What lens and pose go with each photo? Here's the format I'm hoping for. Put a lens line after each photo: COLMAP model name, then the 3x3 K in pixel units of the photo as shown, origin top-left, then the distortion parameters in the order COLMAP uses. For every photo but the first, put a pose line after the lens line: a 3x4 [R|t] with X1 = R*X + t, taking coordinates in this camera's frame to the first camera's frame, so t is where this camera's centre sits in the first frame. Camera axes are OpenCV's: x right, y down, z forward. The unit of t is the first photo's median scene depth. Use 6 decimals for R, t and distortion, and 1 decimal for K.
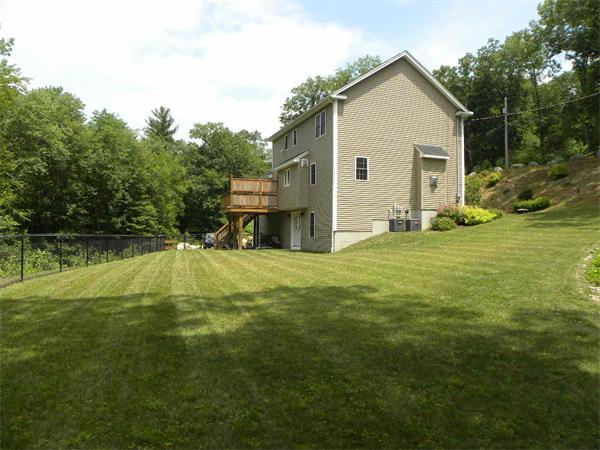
lens RADIAL K [[468.4, 0, 300.0], [0, 468.4, 225.0], [0, 0, 1]] dist [-0.087071, 0.009551]
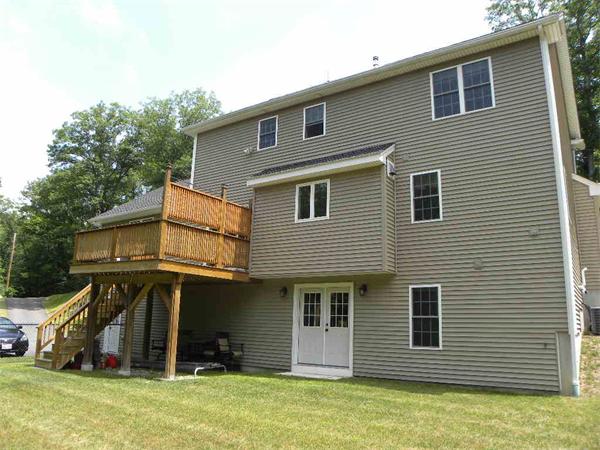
lens RADIAL K [[468.4, 0, 300.0], [0, 468.4, 225.0], [0, 0, 1]] dist [-0.087071, 0.009551]
pose [[0.812658, 0.137511, 0.566284, -0.260334], [-0.032639, 0.980975, -0.191372, 0.001936], [-0.581826, 0.137037, 0.801685, 0.631483]]
